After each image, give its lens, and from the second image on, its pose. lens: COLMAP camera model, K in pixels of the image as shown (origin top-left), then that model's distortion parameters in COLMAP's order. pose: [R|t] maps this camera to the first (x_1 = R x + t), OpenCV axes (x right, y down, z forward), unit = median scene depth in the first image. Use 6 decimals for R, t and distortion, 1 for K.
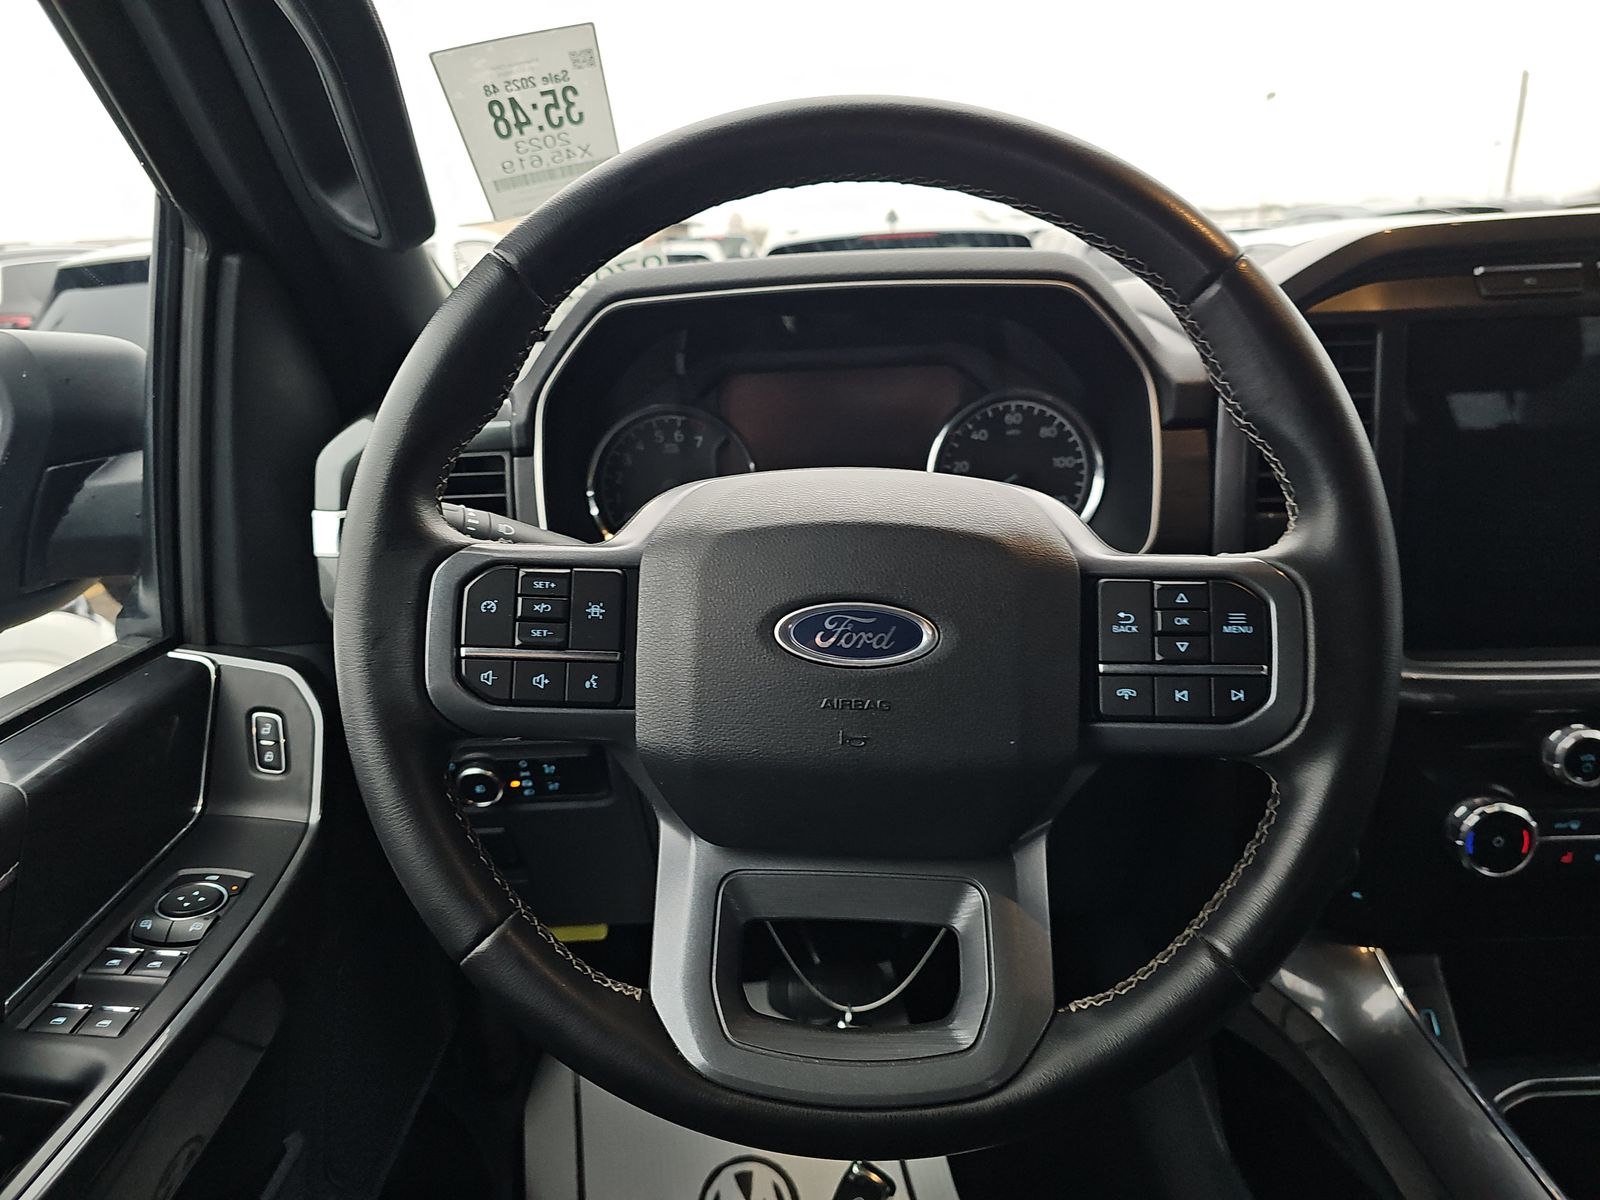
lens RADIAL K [[1069.3, 0, 794.2], [0, 1069.3, 610.3], [0, 0, 1]] dist [0.030213, -0.006827]
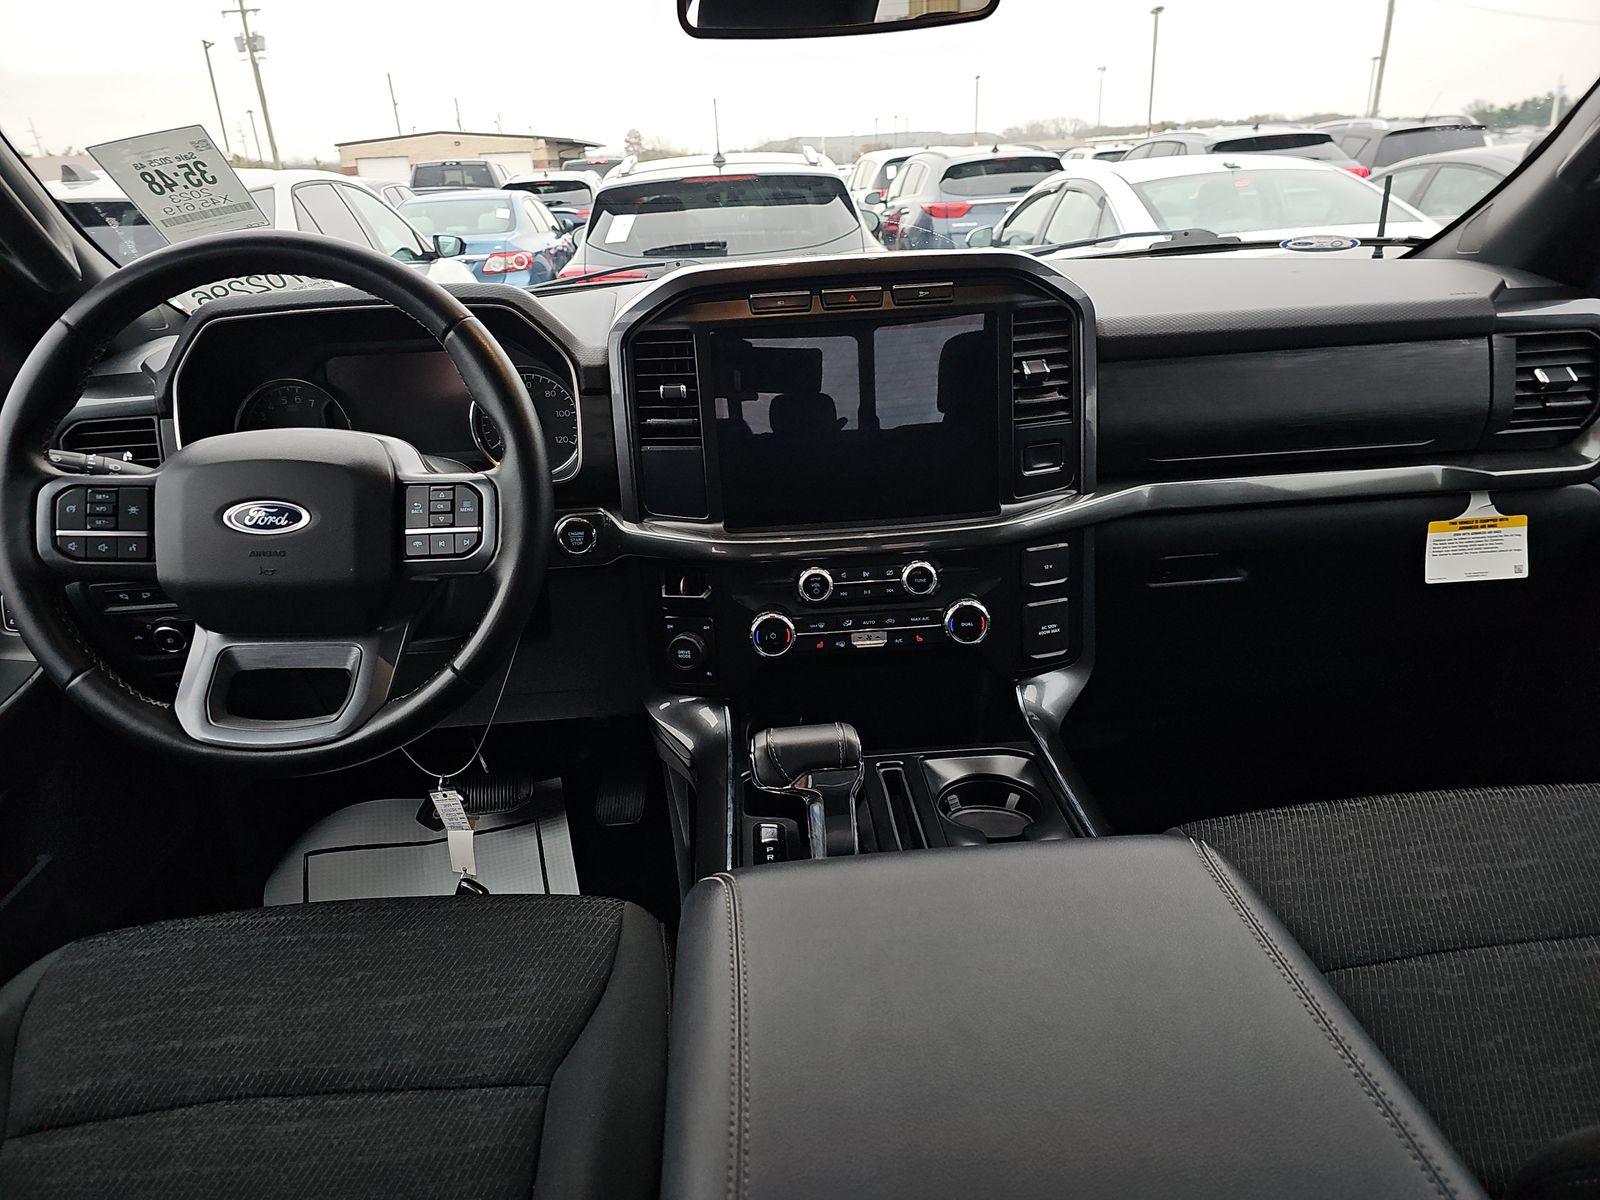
lens RADIAL K [[1069.3, 0, 794.2], [0, 1069.3, 610.3], [0, 0, 1]] dist [0.030213, -0.006827]
pose [[0.997187, -0.035510, 0.066002, 0.808082], [0.030903, 0.997099, 0.069561, 0.077226], [-0.068280, -0.067326, 0.995392, -0.947549]]
